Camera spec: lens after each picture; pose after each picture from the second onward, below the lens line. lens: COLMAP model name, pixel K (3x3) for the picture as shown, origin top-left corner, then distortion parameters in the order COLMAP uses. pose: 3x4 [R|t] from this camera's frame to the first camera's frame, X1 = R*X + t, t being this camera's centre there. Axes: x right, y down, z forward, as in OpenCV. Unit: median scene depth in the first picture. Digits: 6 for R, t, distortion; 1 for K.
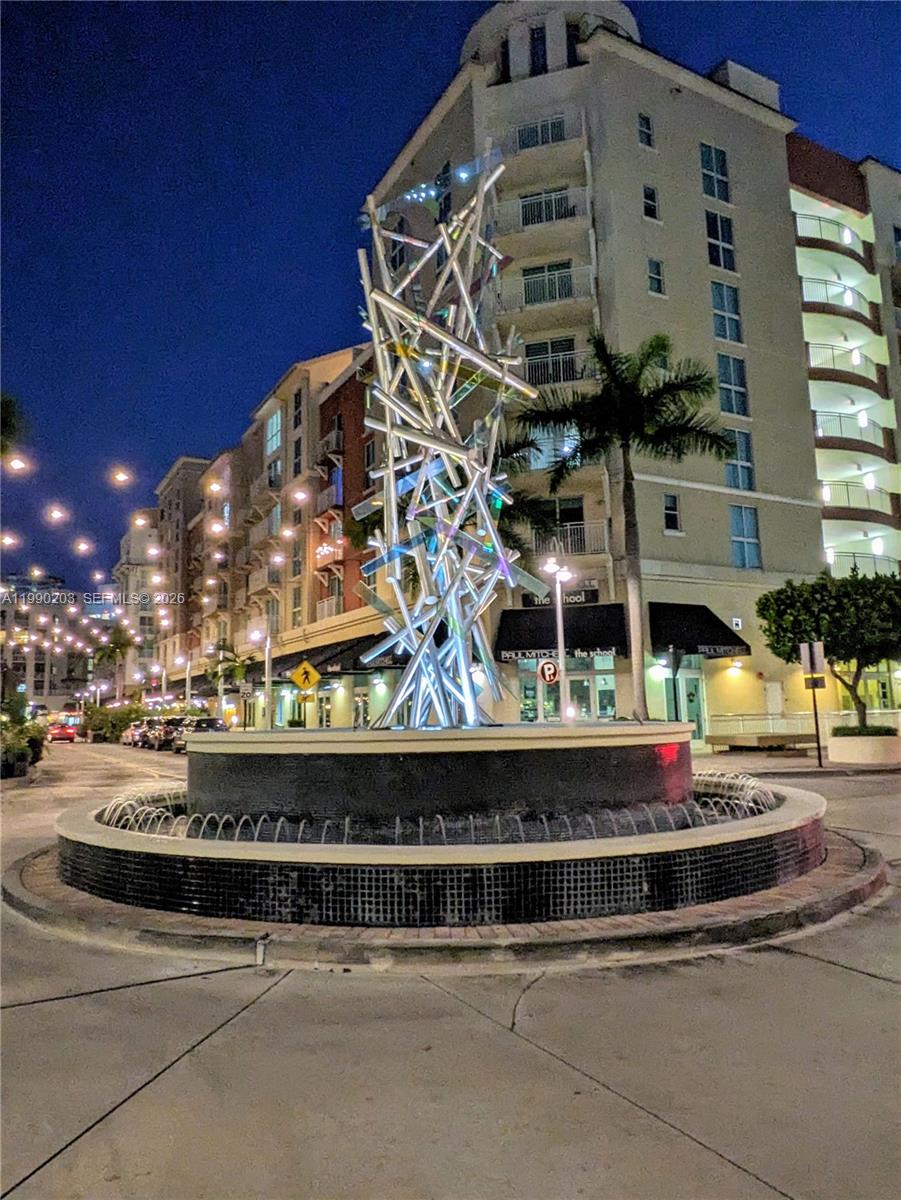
lens RADIAL K [[822.7, 0, 450.5], [0, 822.7, 600.0], [0, 0, 1]] dist [0.035916, -0.000262]
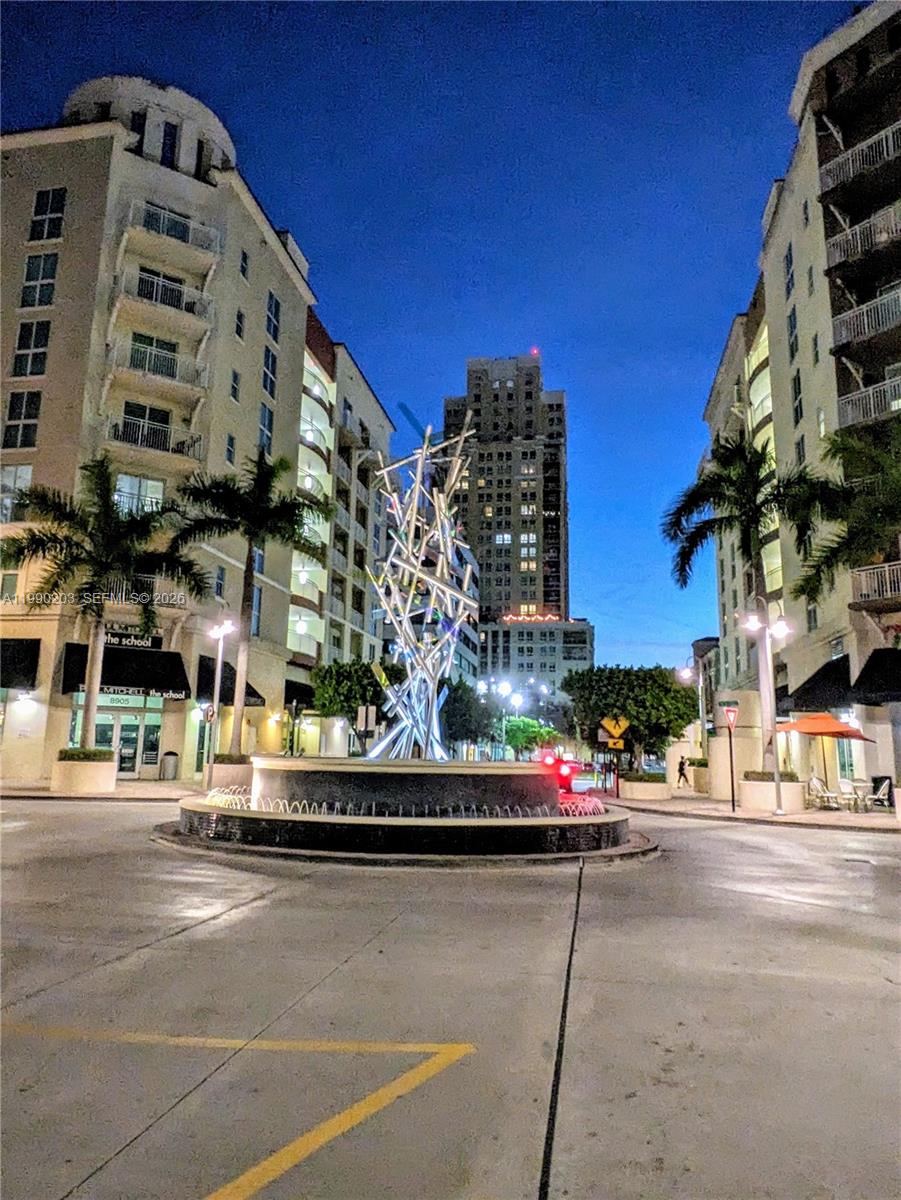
lens RADIAL K [[822.7, 0, 450.5], [0, 822.7, 600.0], [0, 0, 1]] dist [0.035916, -0.000262]
pose [[0.646874, 0.188470, 0.738941, -0.363357], [-0.157047, 0.981133, -0.112762, 0.002206], [-0.746251, -0.043106, 0.664267, -0.043500]]
